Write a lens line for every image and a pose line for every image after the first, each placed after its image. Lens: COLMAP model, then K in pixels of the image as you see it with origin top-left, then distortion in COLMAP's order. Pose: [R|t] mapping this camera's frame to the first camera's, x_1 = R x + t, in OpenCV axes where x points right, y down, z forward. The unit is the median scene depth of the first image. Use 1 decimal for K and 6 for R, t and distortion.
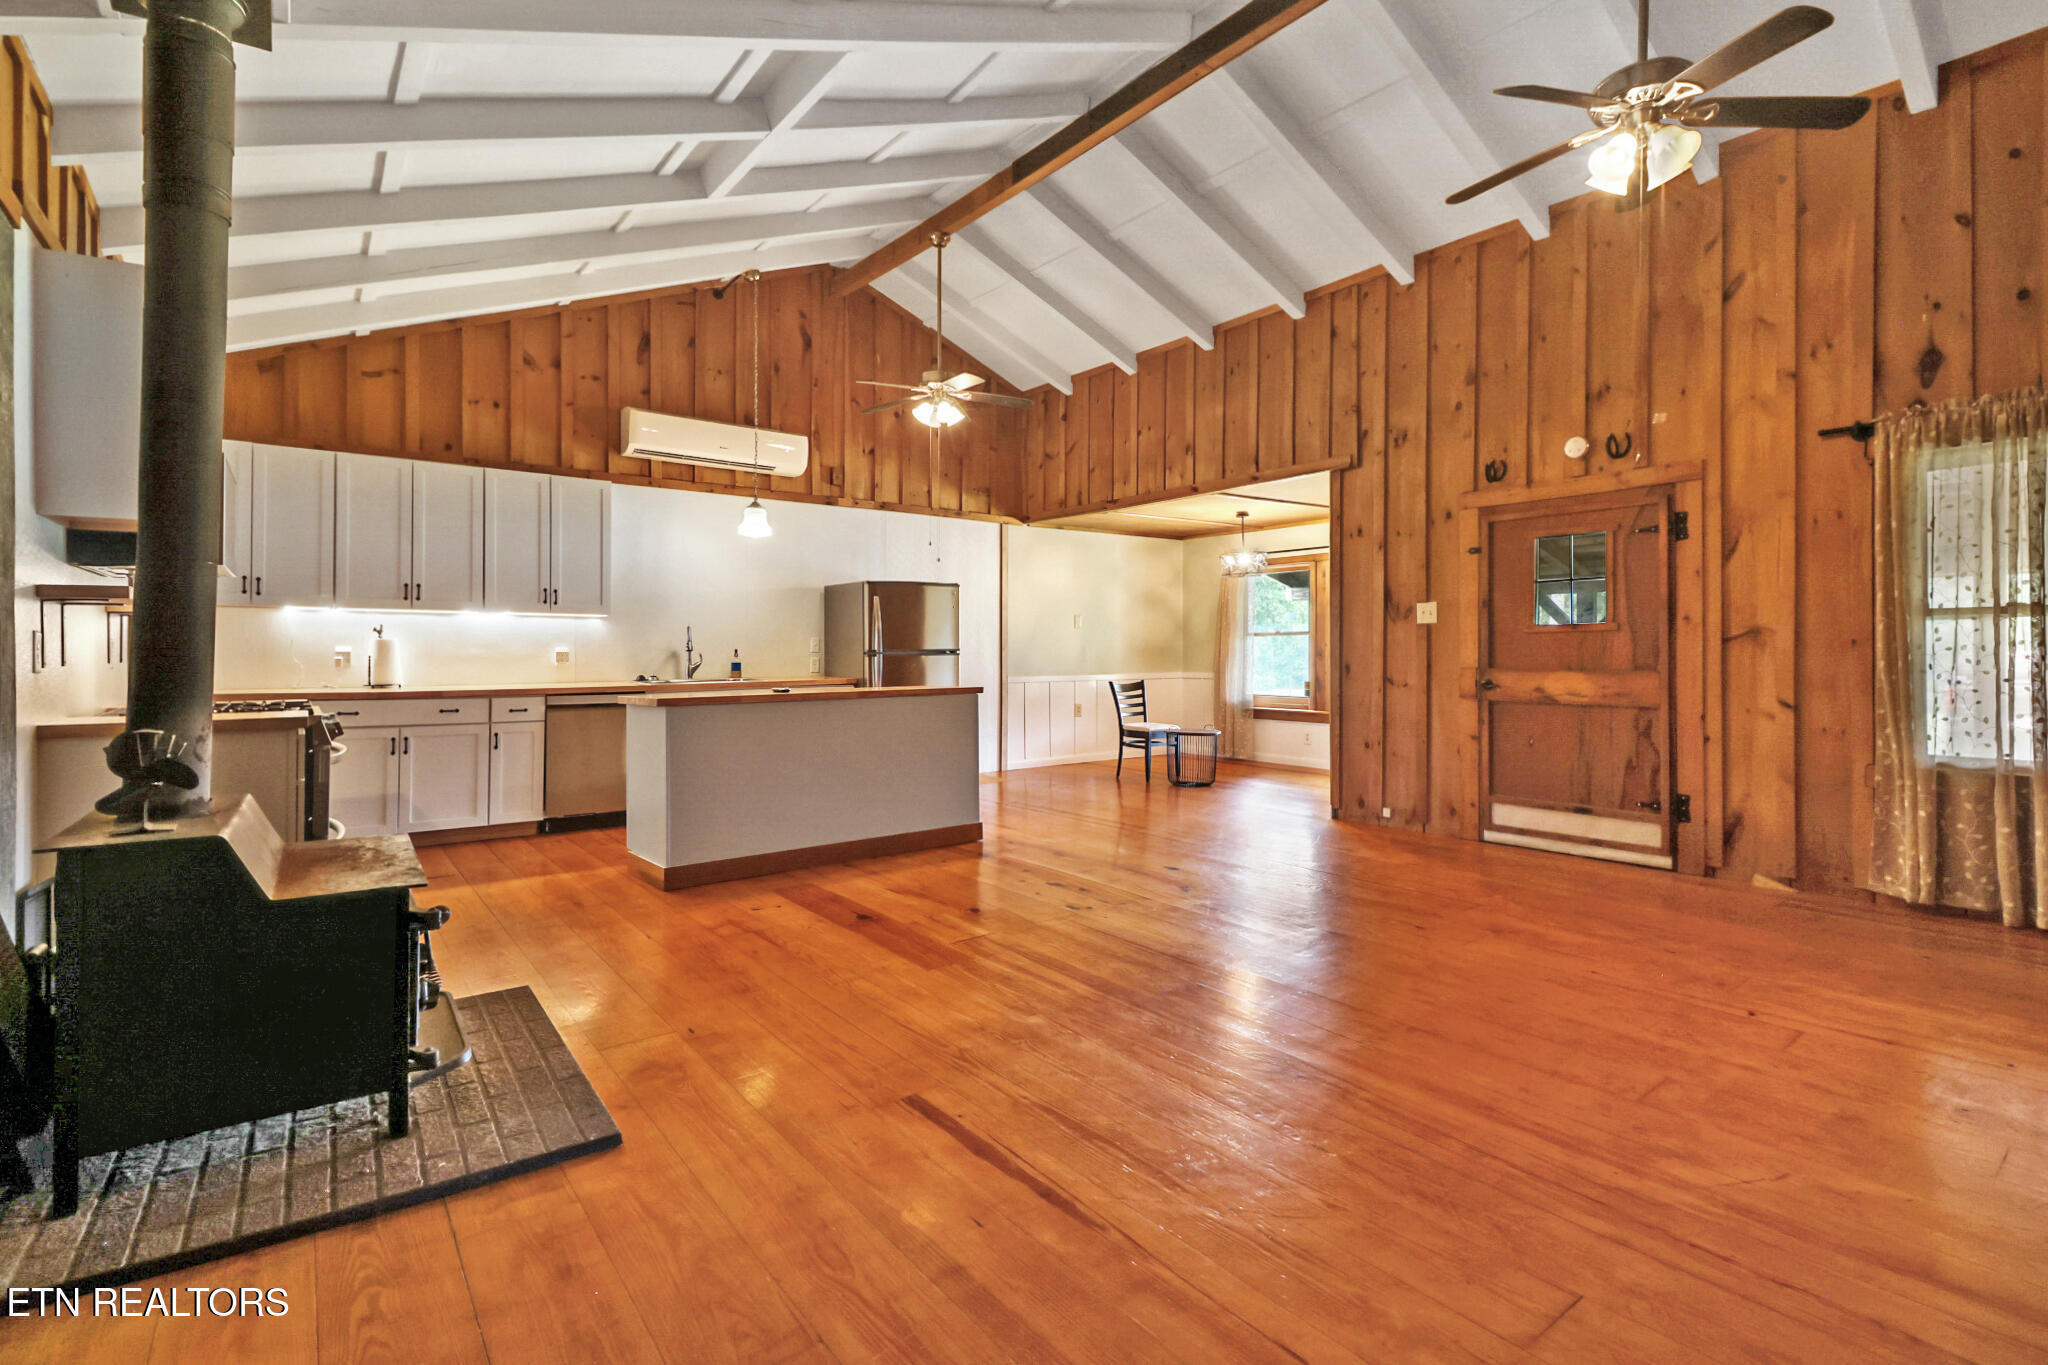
lens RADIAL K [[944.5, 0, 1048.9], [0, 944.5, 650.0], [0, 0, 1]] dist [-0.000422, -0.000199]
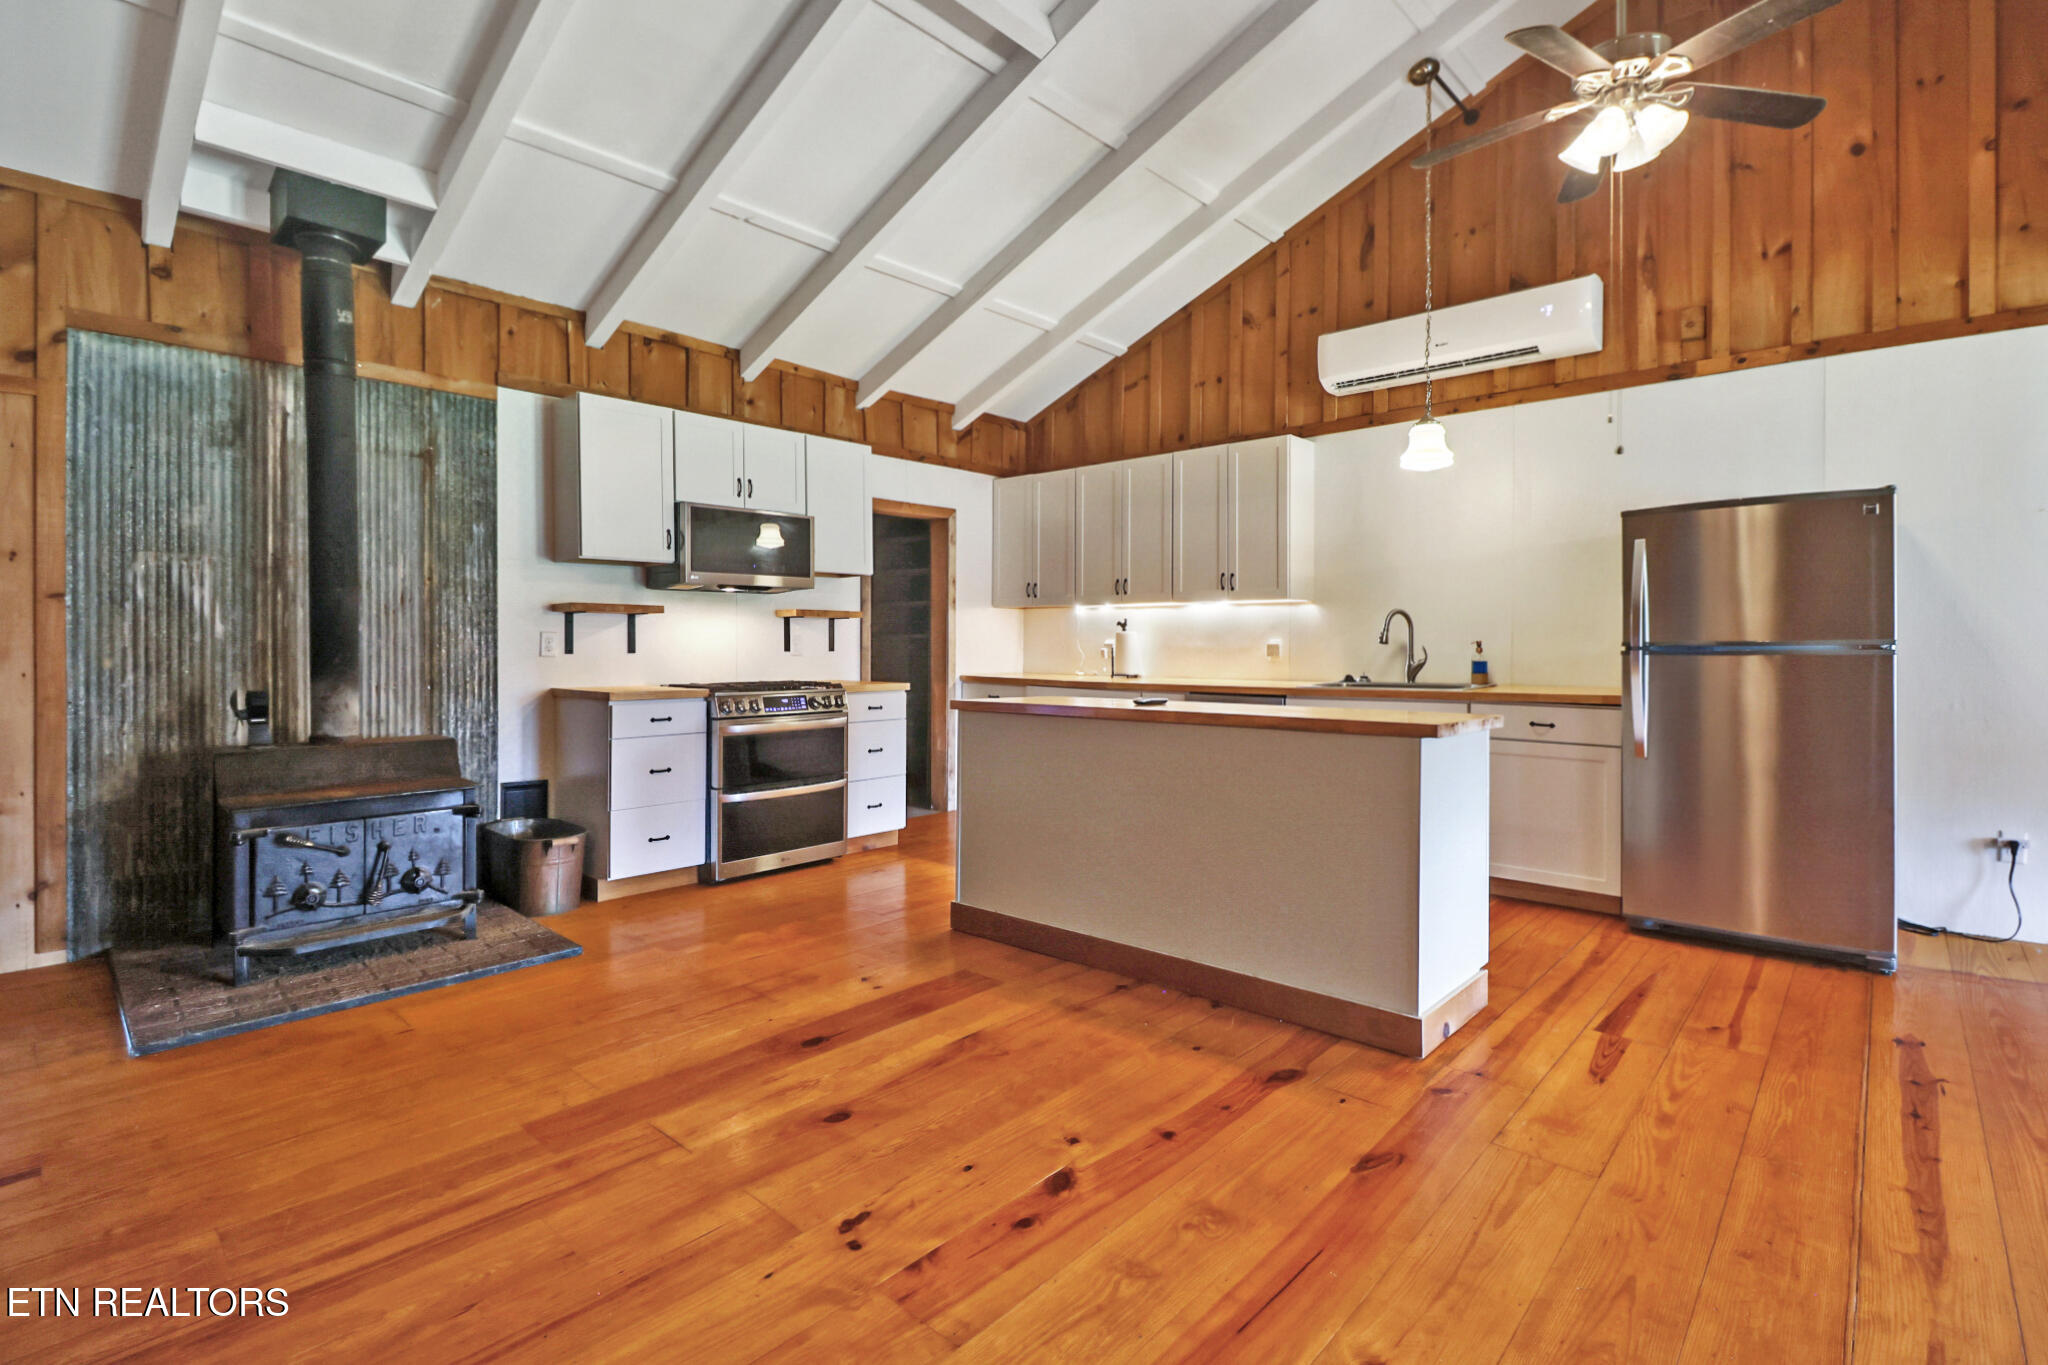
lens RADIAL K [[946.1, 0, 1030.4], [0, 946.1, 659.7], [0, 0, 1]] dist [-0.031242, -0.000947]
pose [[0.173019, 0.010646, -0.984861, 0.299318], [0.007069, 0.999902, 0.012051, 0.004201], [0.984893, -0.009047, 0.172927, 0.647535]]
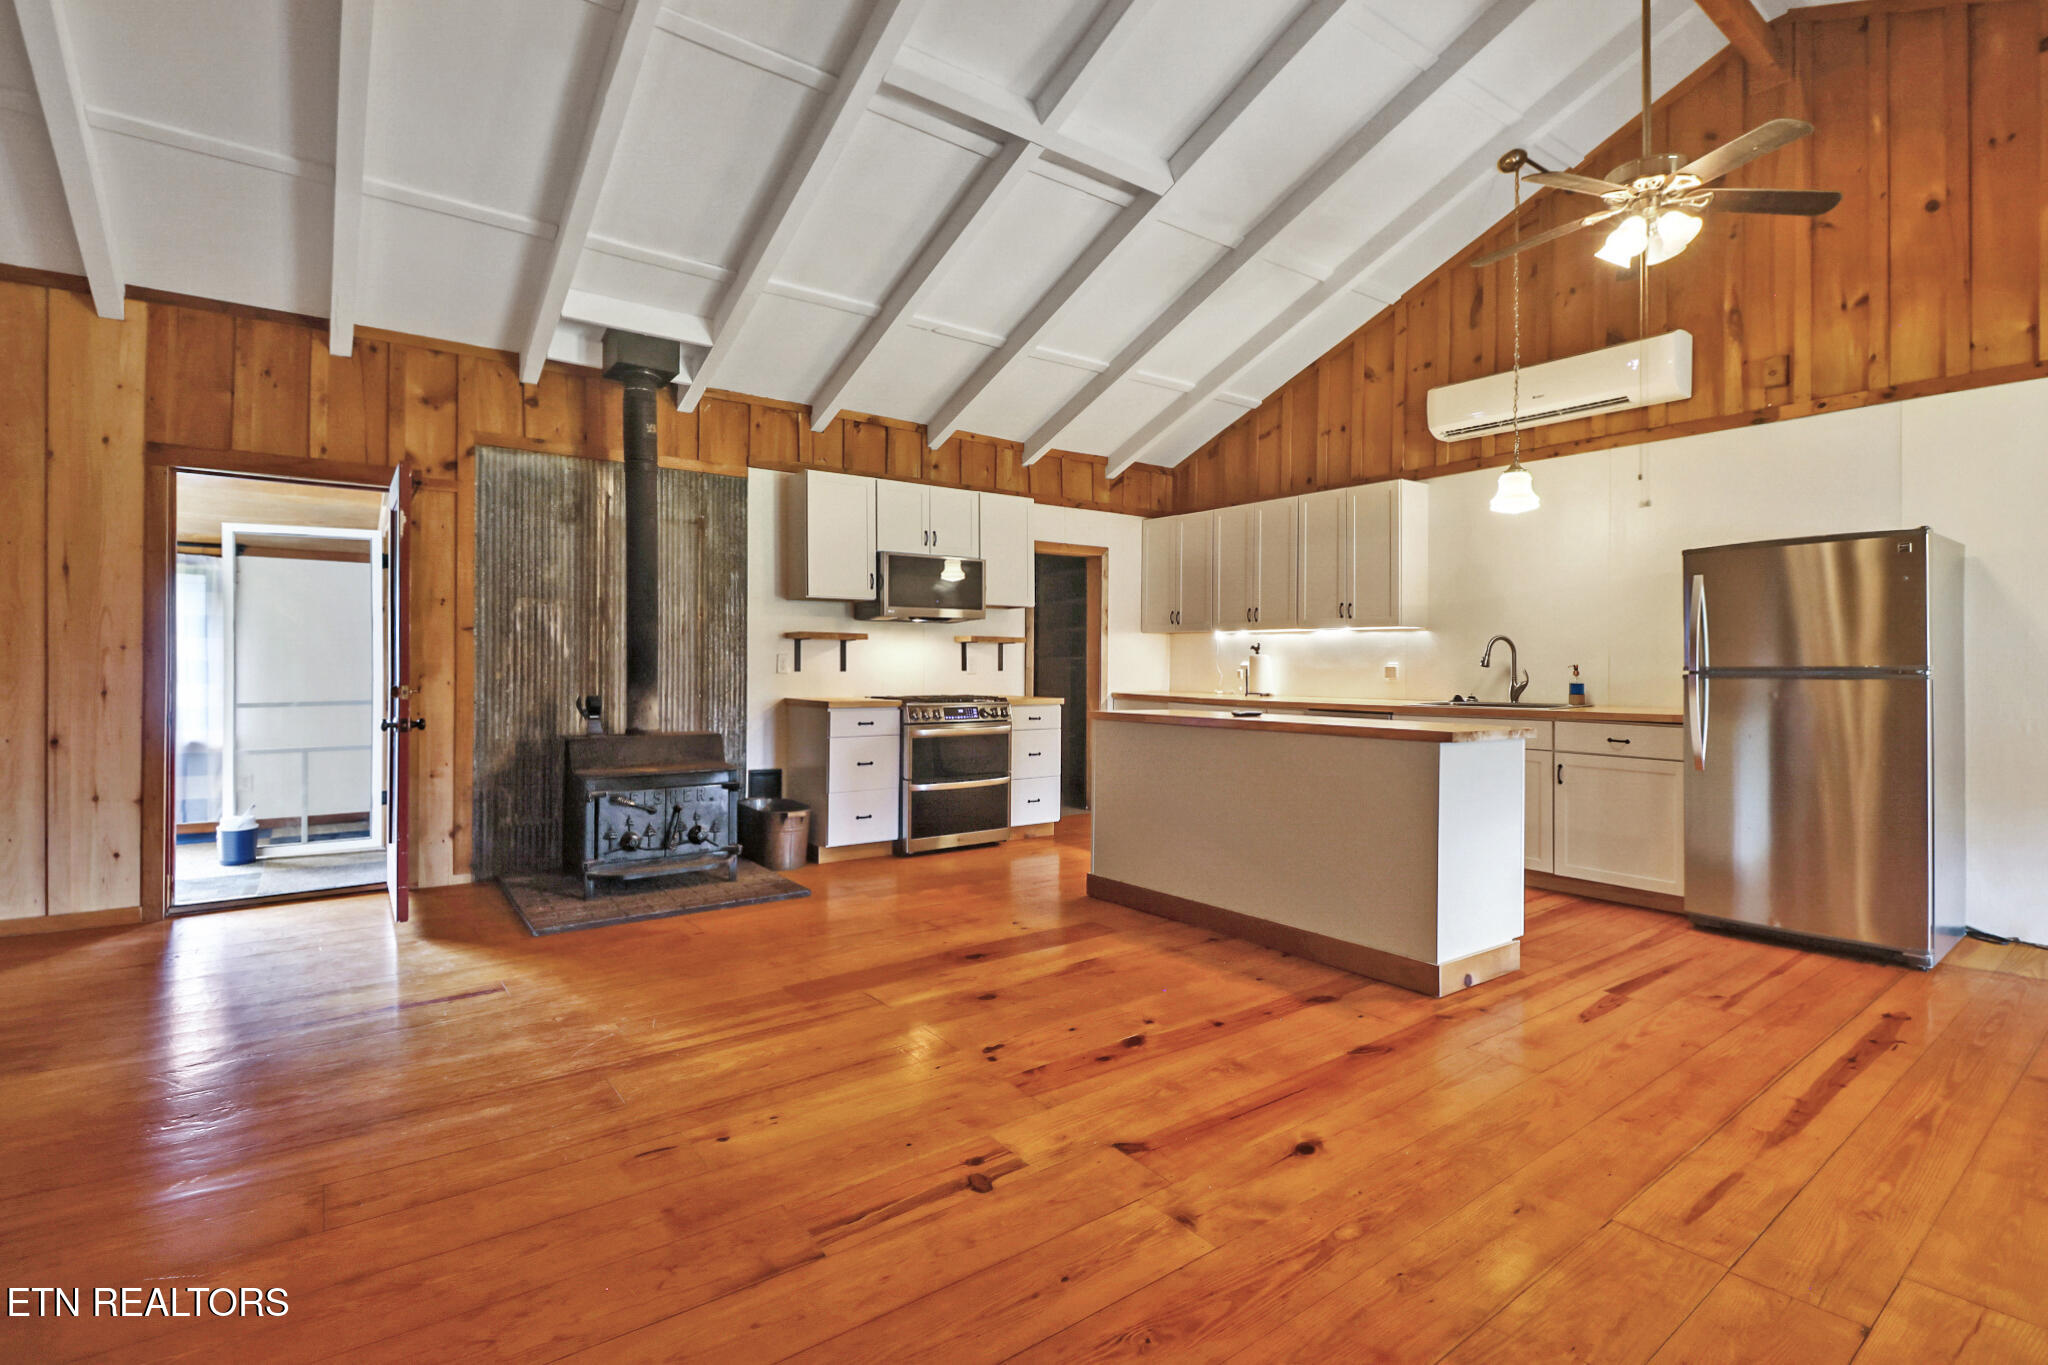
lens RADIAL K [[946.1, 0, 1030.4], [0, 946.1, 659.7], [0, 0, 1]] dist [-0.031242, -0.000947]
pose [[-0.015794, -0.008431, -0.999840, 0.446710], [0.001816, 0.999963, -0.008461, 0.002323], [0.999874, -0.001949, -0.015778, 0.666784]]
